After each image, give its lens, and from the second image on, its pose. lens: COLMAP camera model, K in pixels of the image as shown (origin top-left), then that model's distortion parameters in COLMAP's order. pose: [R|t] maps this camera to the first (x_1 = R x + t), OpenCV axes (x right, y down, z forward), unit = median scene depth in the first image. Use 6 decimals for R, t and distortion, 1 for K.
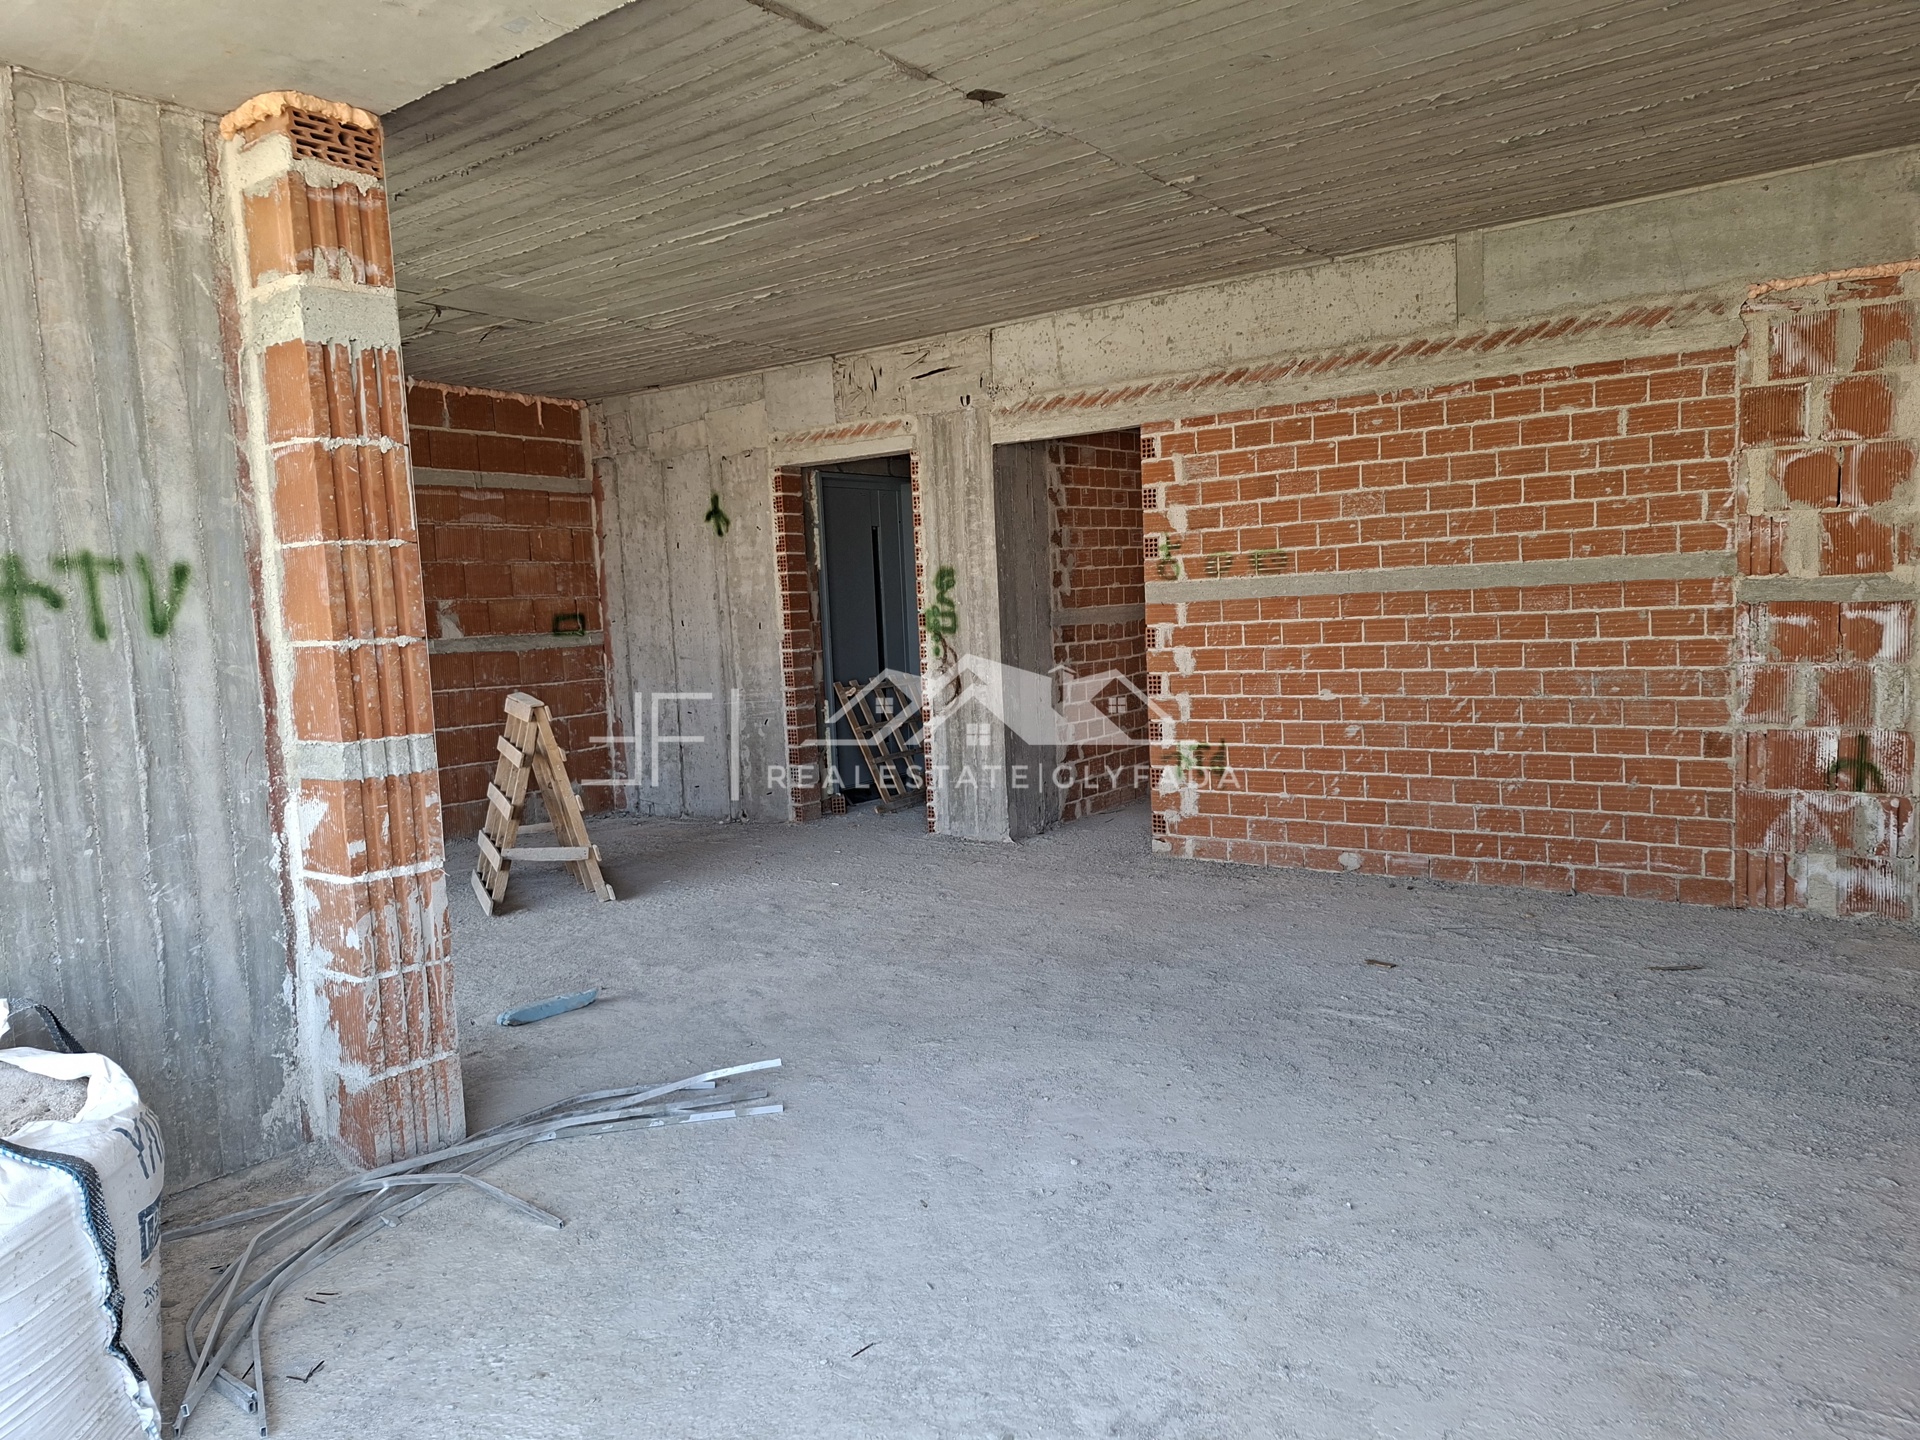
lens RADIAL K [[1328.4, 0, 932.6], [0, 1328.4, 725.5], [0, 0, 1]] dist [0.096528, -0.110087]
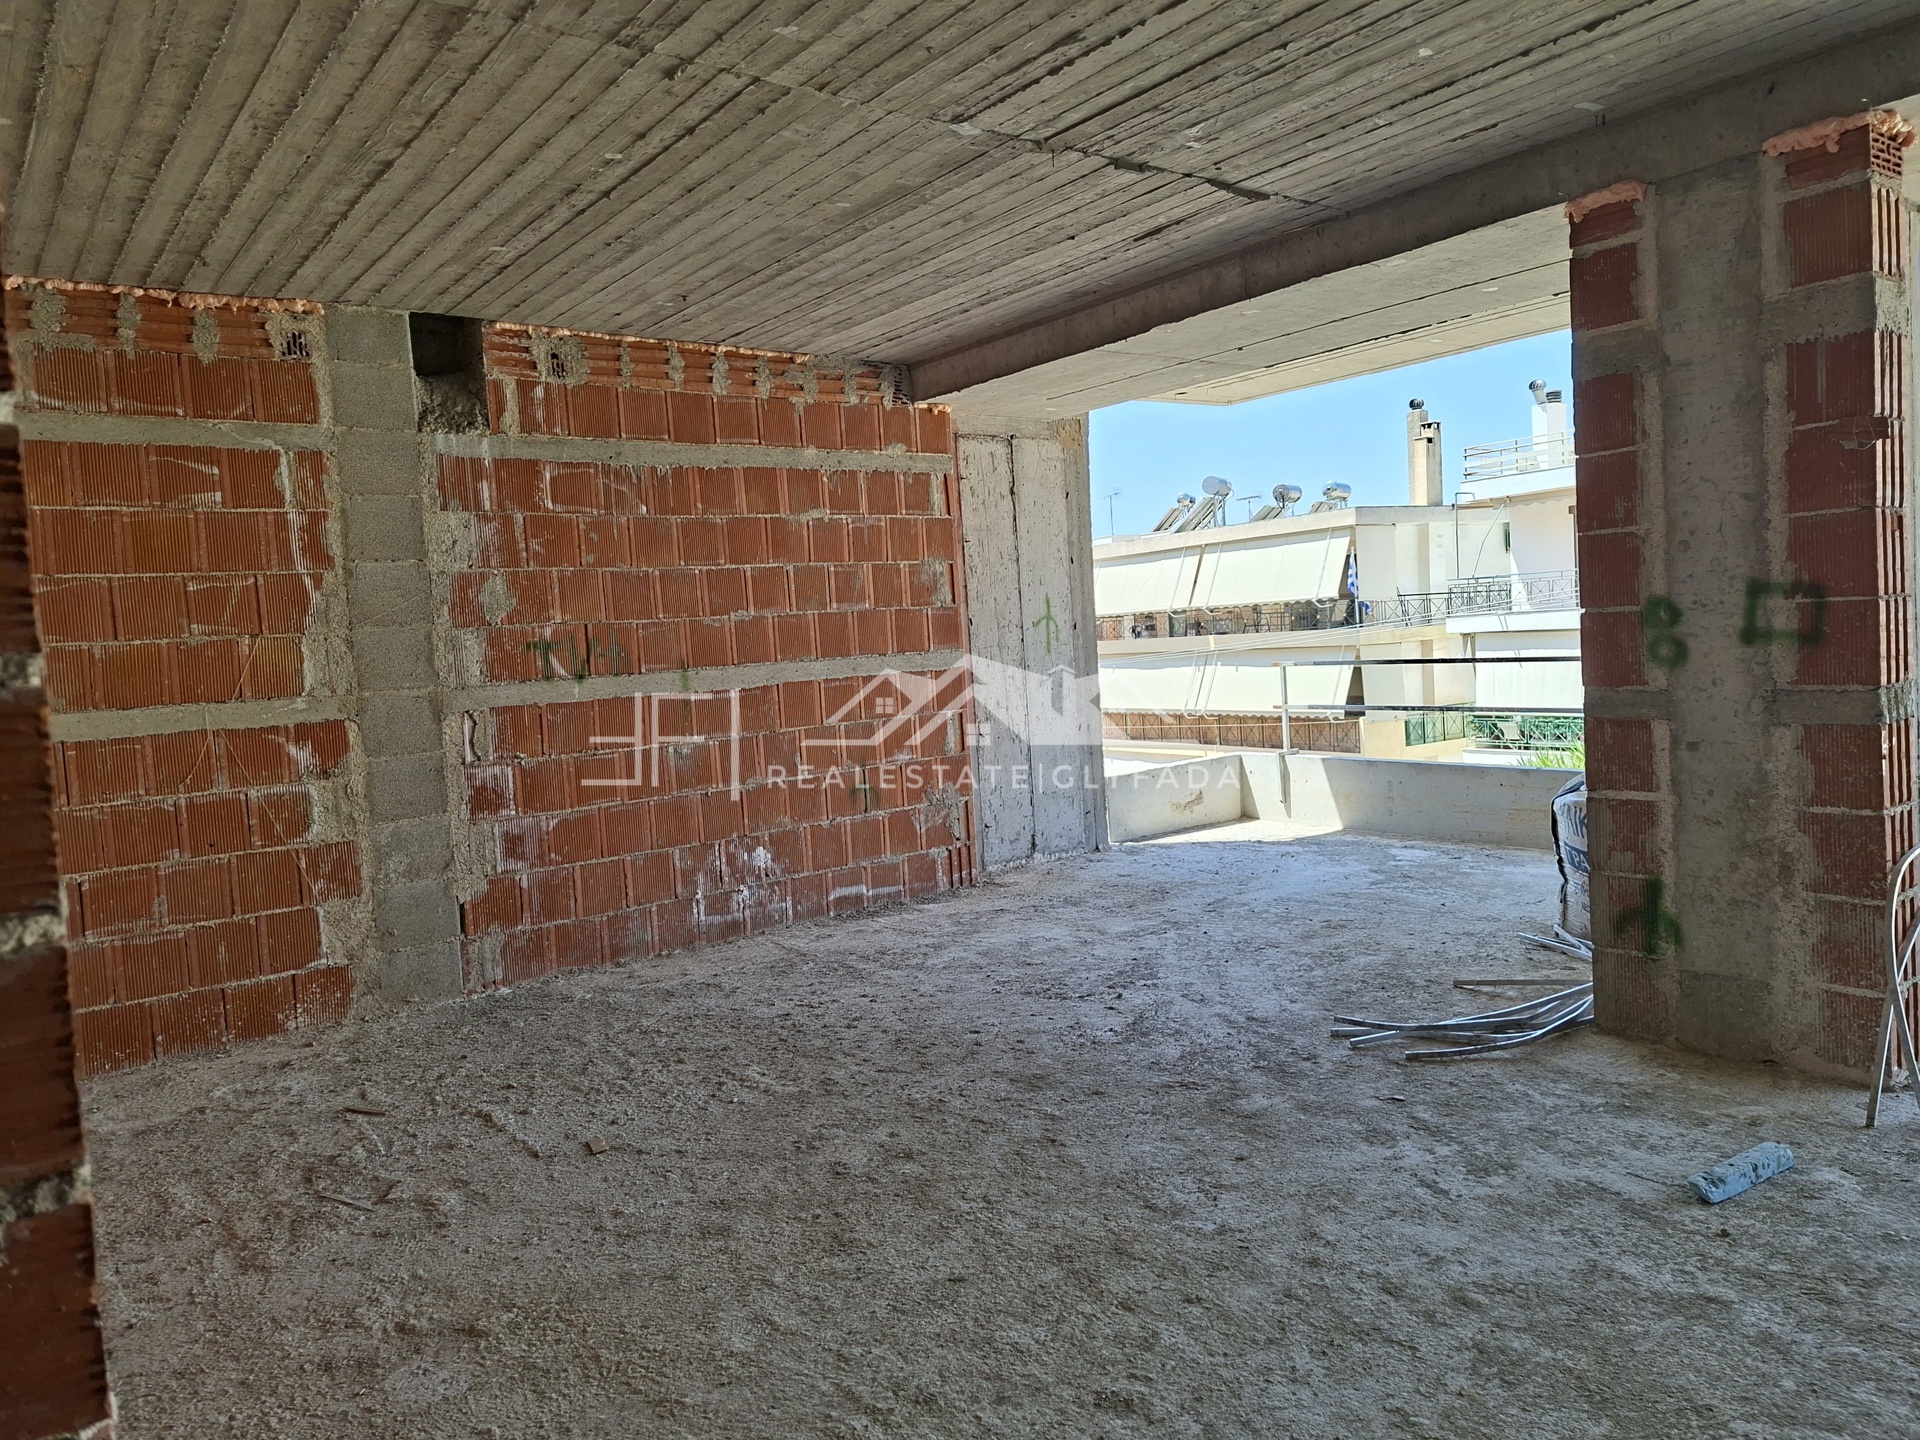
lens RADIAL K [[1328.4, 0, 980.8], [0, 1328.4, 707.9], [0, 0, 1]] dist [0.096528, -0.110087]
pose [[-0.961883, 0.089048, 0.258556, -0.083551], [0.128481, 0.981803, 0.139838, -0.117775], [-0.241399, 0.167728, -0.955821, 1.237909]]
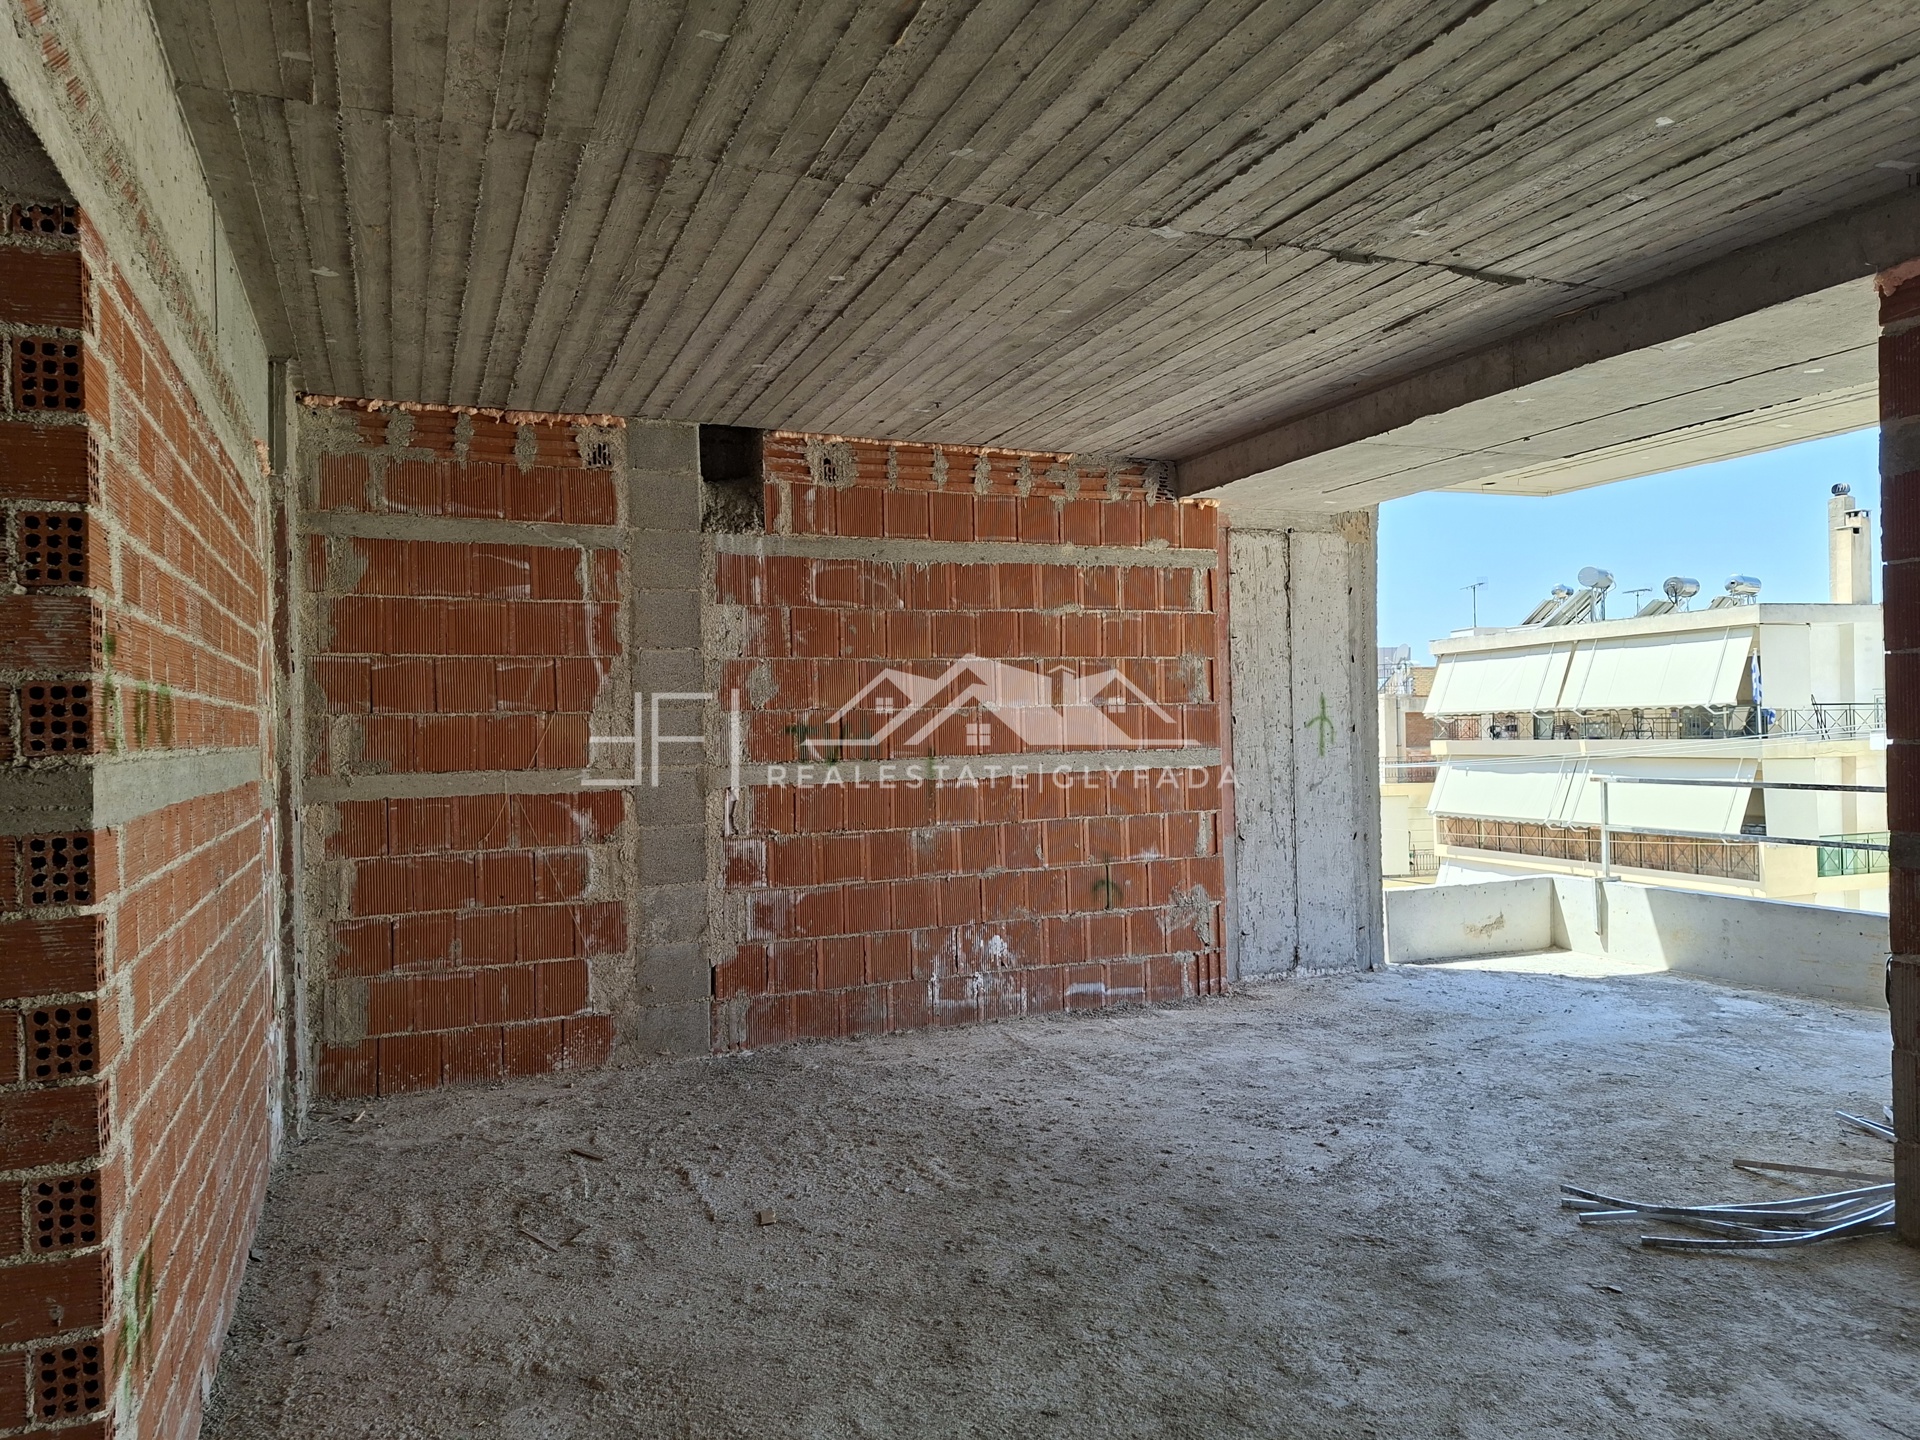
lens RADIAL K [[1328.4, 0, 973.3], [0, 1328.4, 733.0], [0, 0, 1]] dist [0.096528, -0.110087]
pose [[-0.865850, 0.063283, 0.496285, -0.150242], [0.108617, 0.992086, 0.062995, -0.114845], [-0.488371, 0.108450, -0.865871, 1.205319]]
